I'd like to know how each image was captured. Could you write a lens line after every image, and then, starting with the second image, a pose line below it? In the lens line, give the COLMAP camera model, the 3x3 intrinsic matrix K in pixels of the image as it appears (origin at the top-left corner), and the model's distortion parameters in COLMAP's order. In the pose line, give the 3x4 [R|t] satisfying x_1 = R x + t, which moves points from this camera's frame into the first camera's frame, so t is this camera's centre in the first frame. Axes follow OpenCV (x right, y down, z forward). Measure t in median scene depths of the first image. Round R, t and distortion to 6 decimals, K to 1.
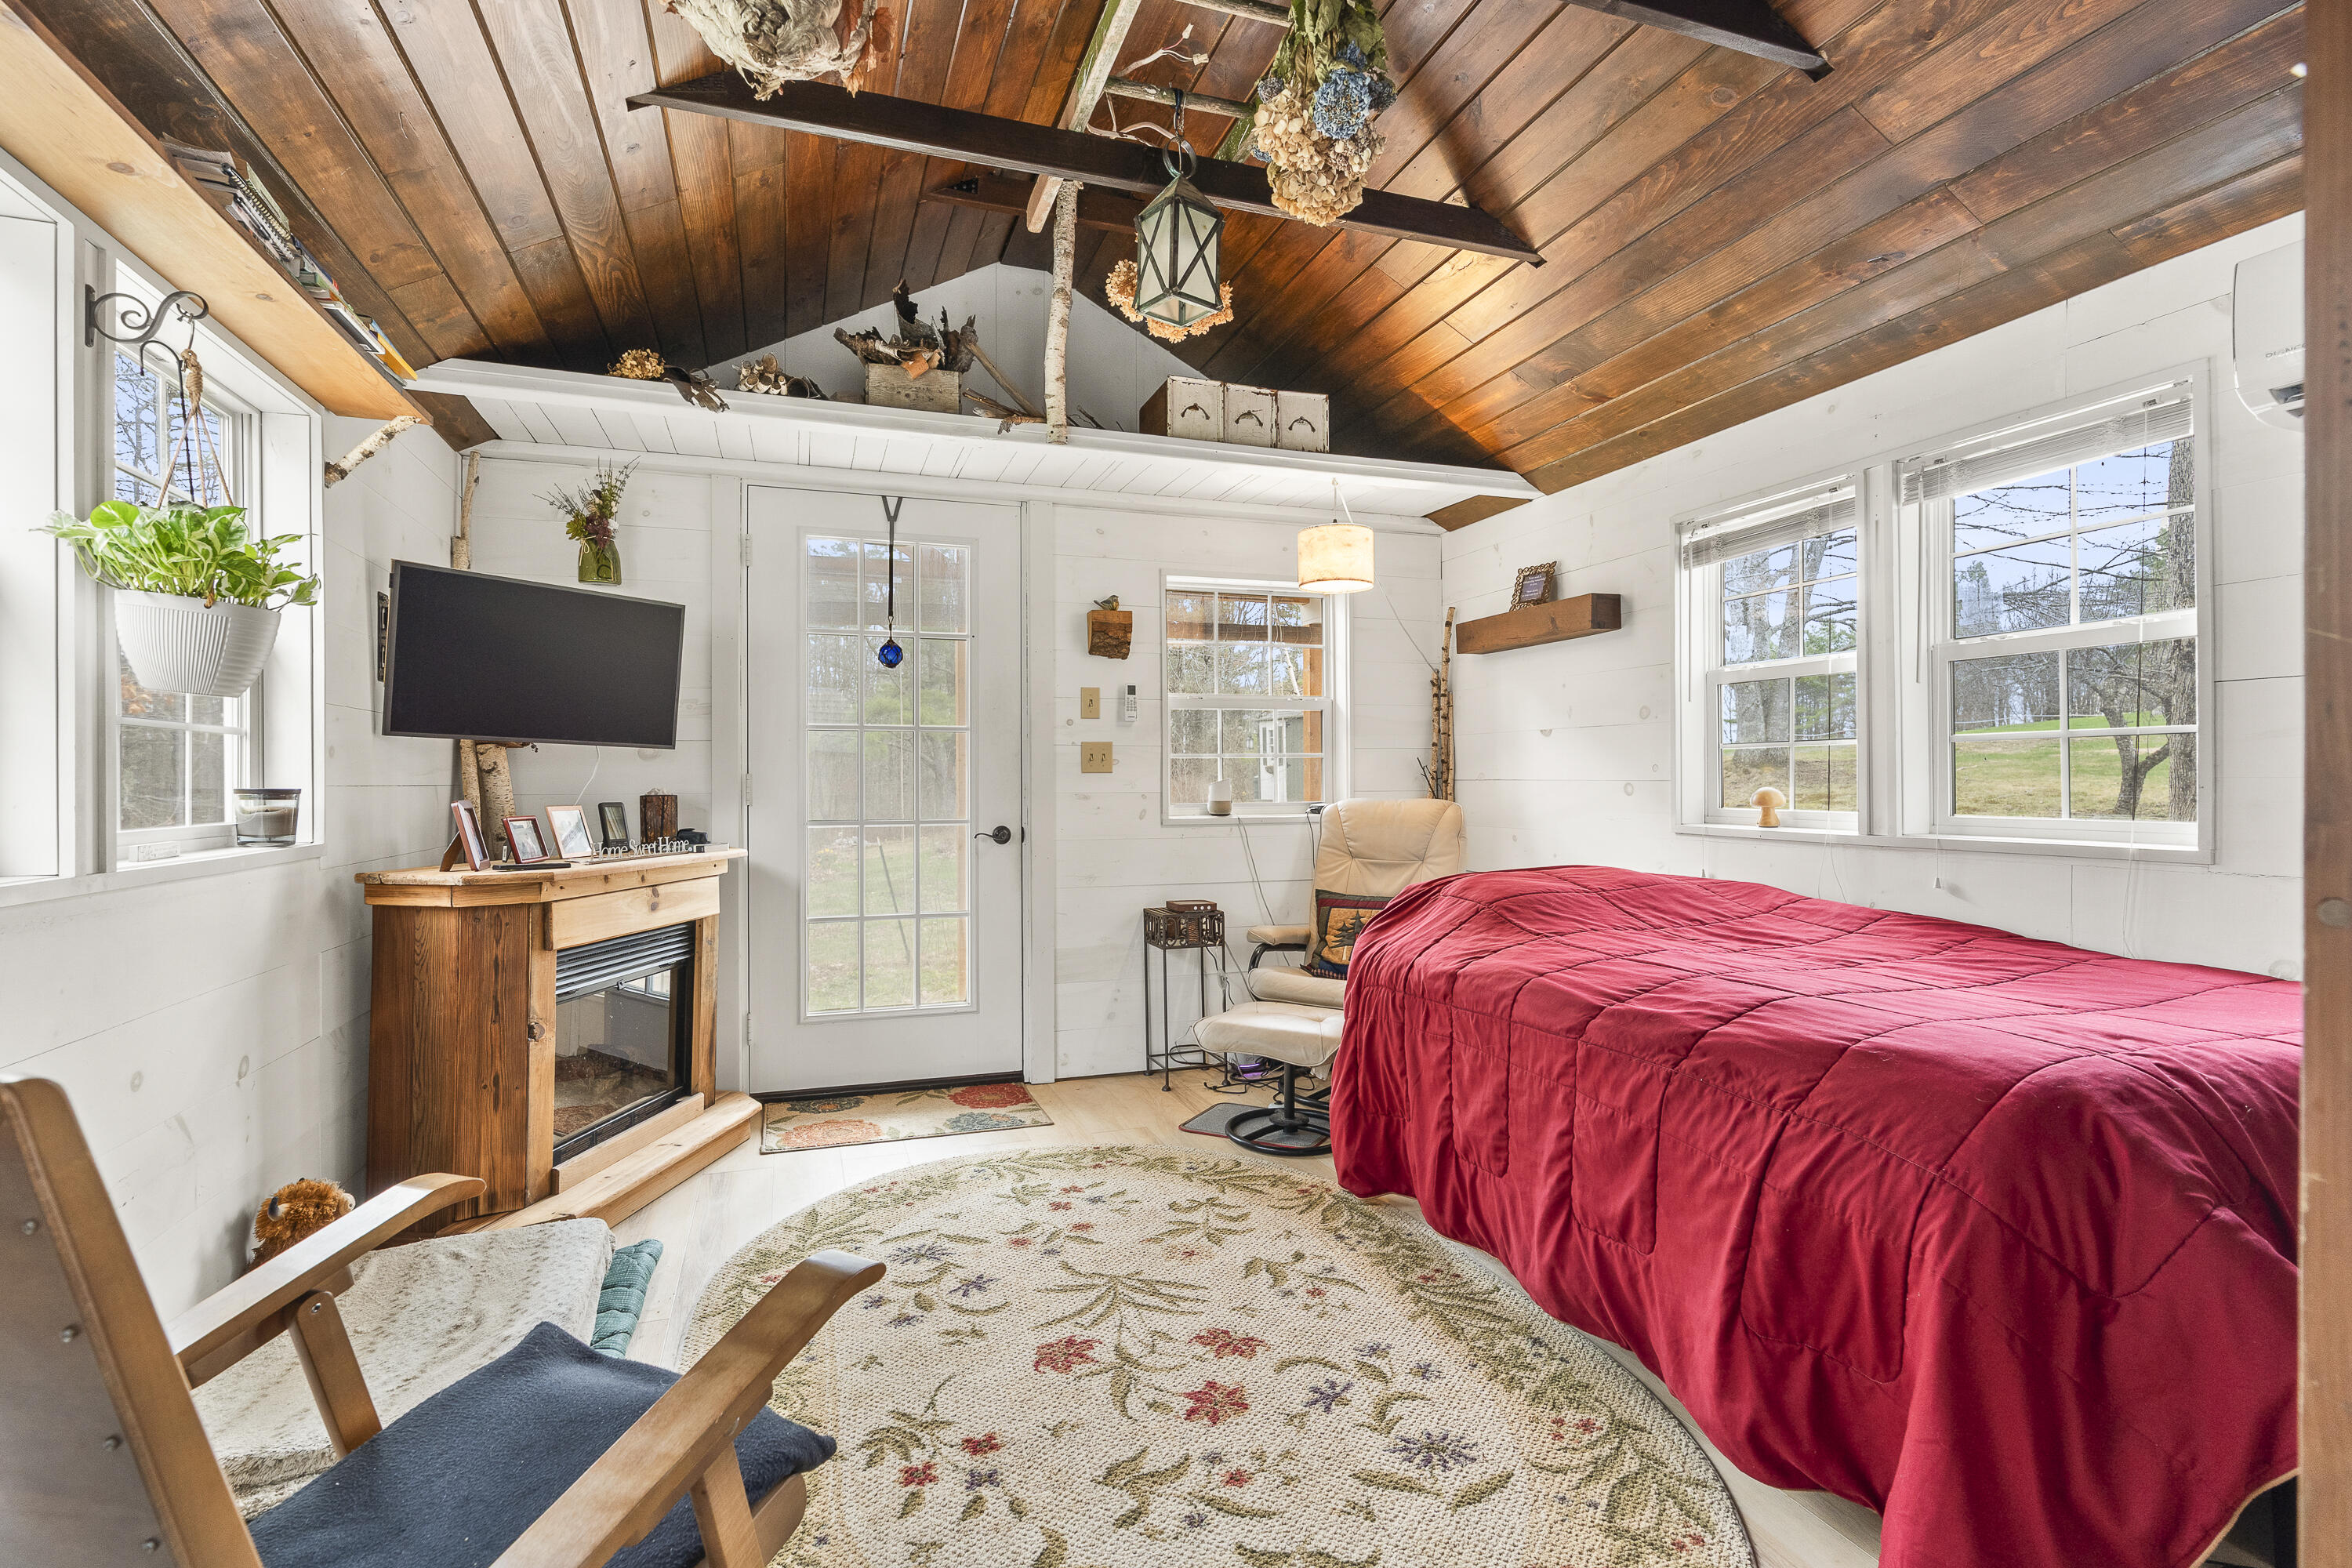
lens RADIAL K [[1125.2, 0, 1181.4], [0, 1125.2, 784.1], [0, 0, 1]] dist [-0.005712, 0.000178]
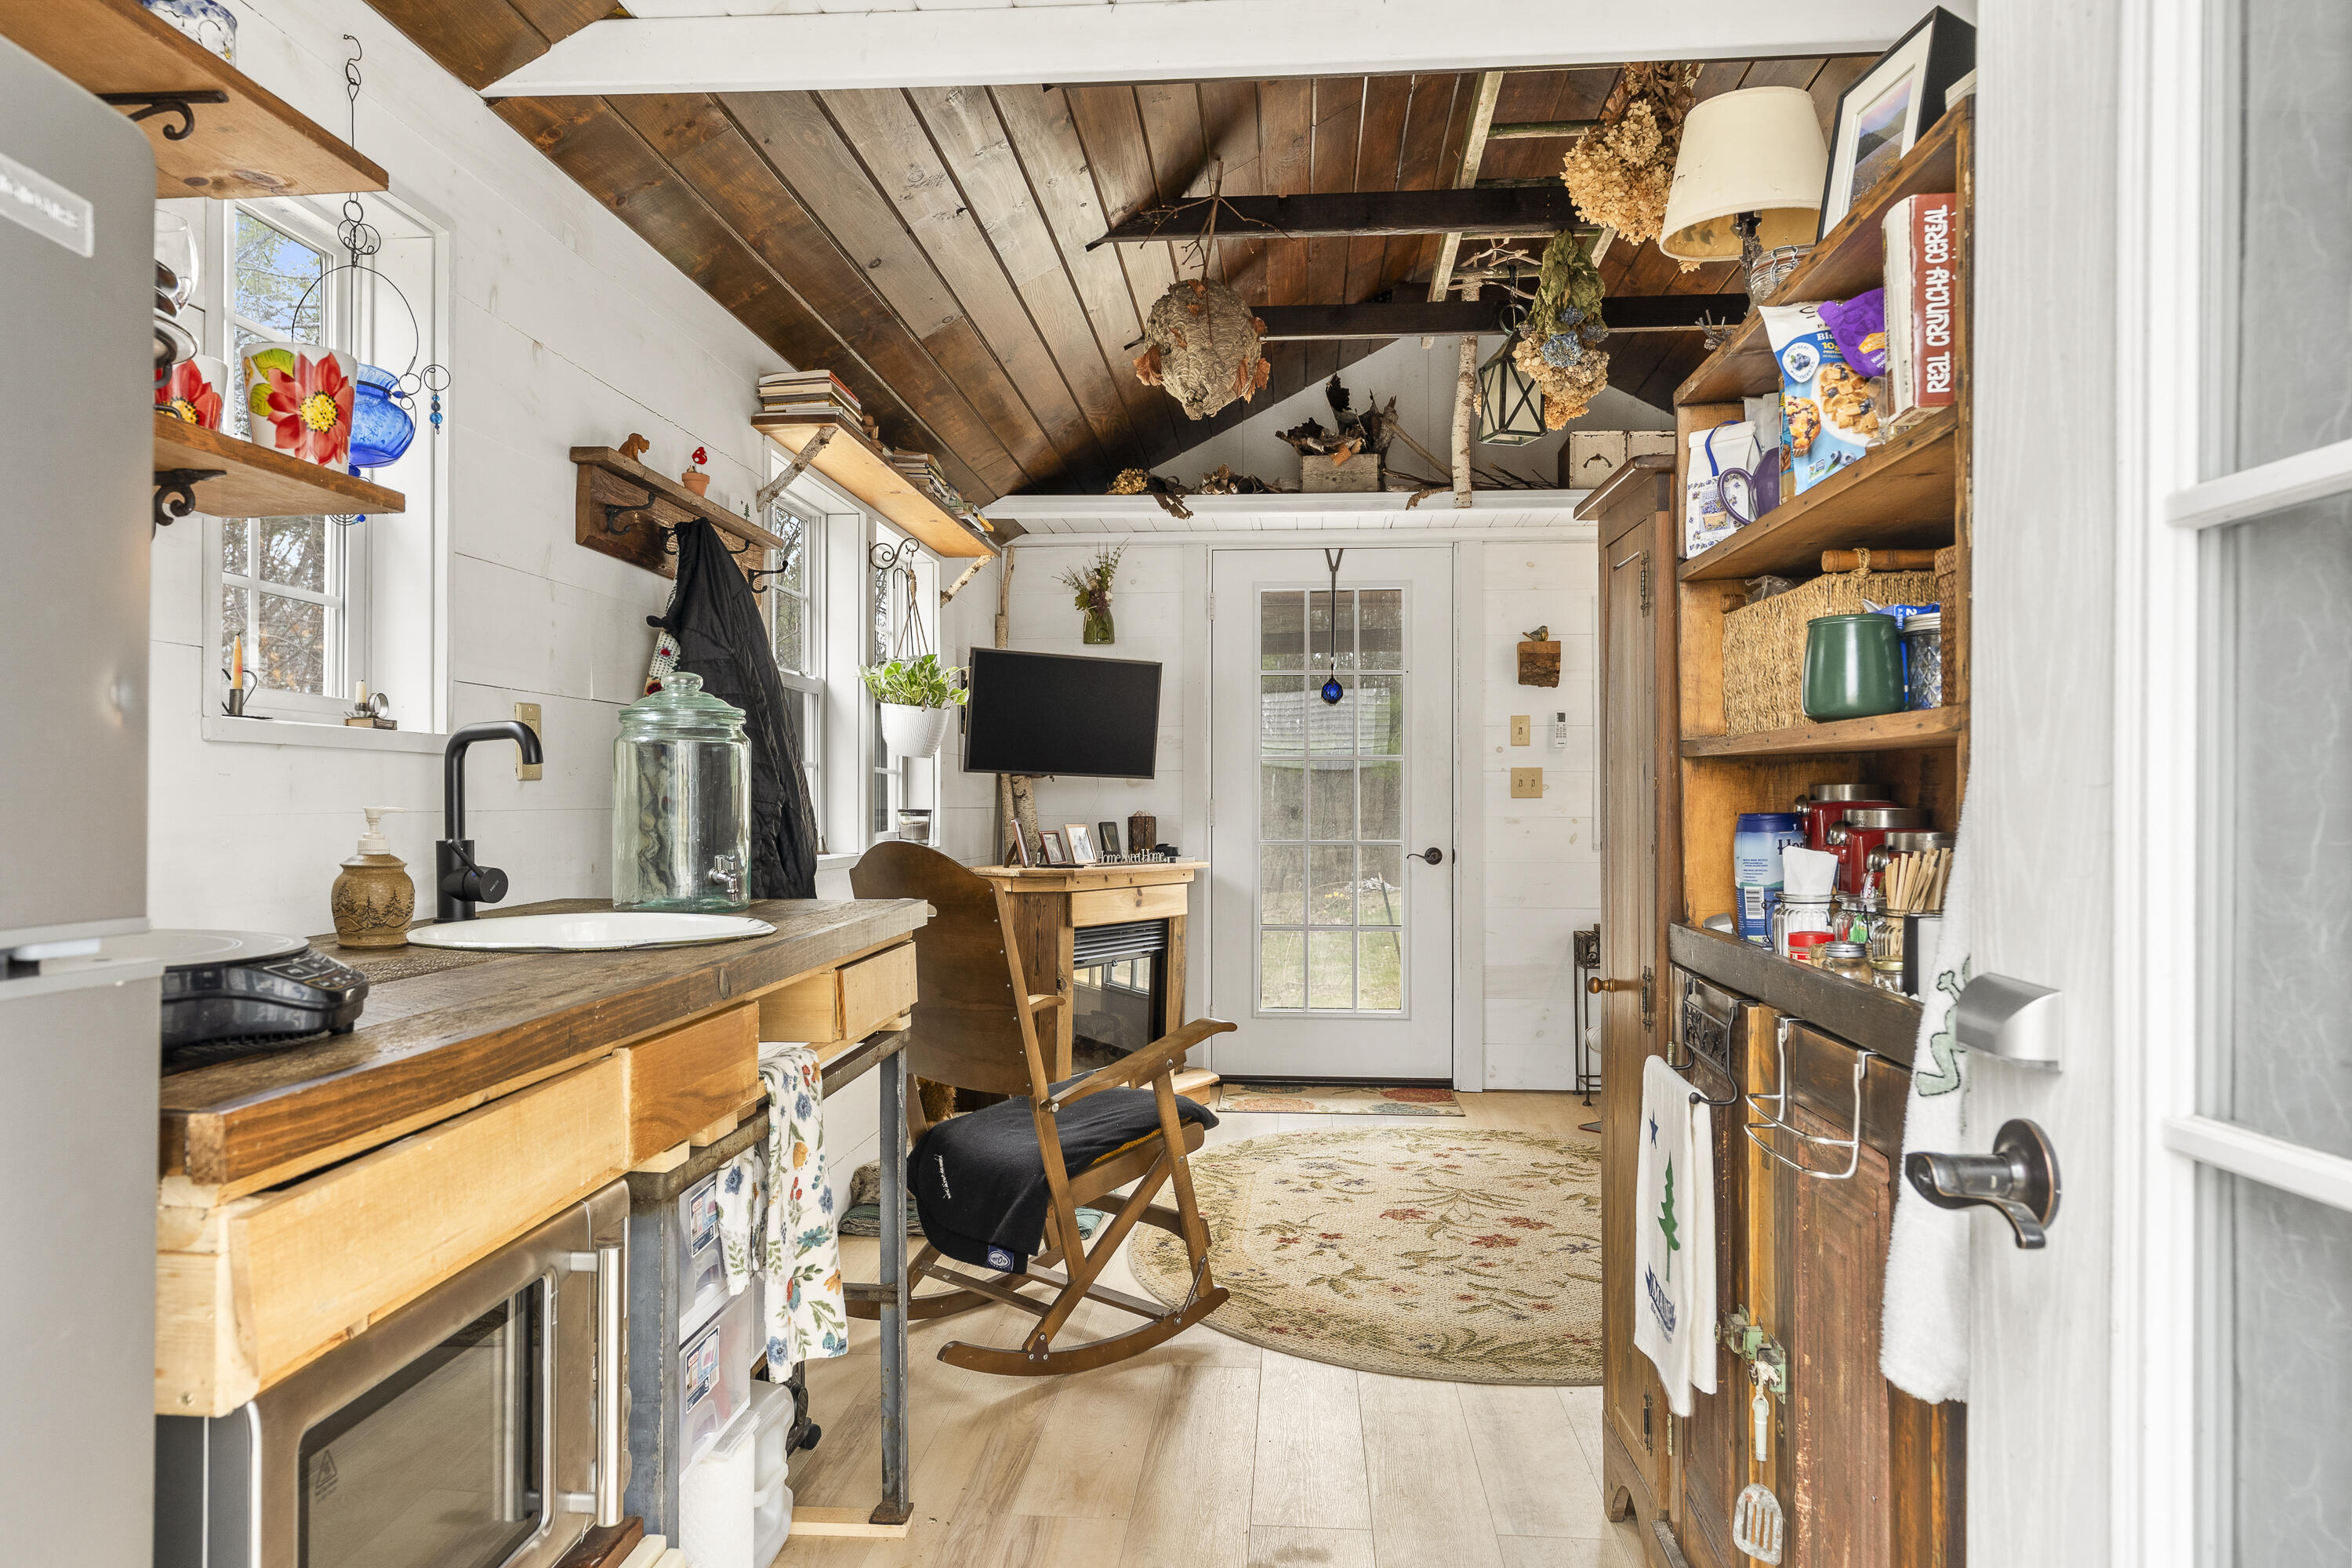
lens RADIAL K [[1556.7, 0, 1174.4], [0, 1556.7, 790.7], [0, 0, 1]] dist [0.000183, 0.000017]
pose [[0.915986, -0.001357, -0.401207, 0.259464], [-0.003724, 0.999922, -0.011885, 0.001810], [0.401192, 0.012380, 0.915910, -0.564960]]
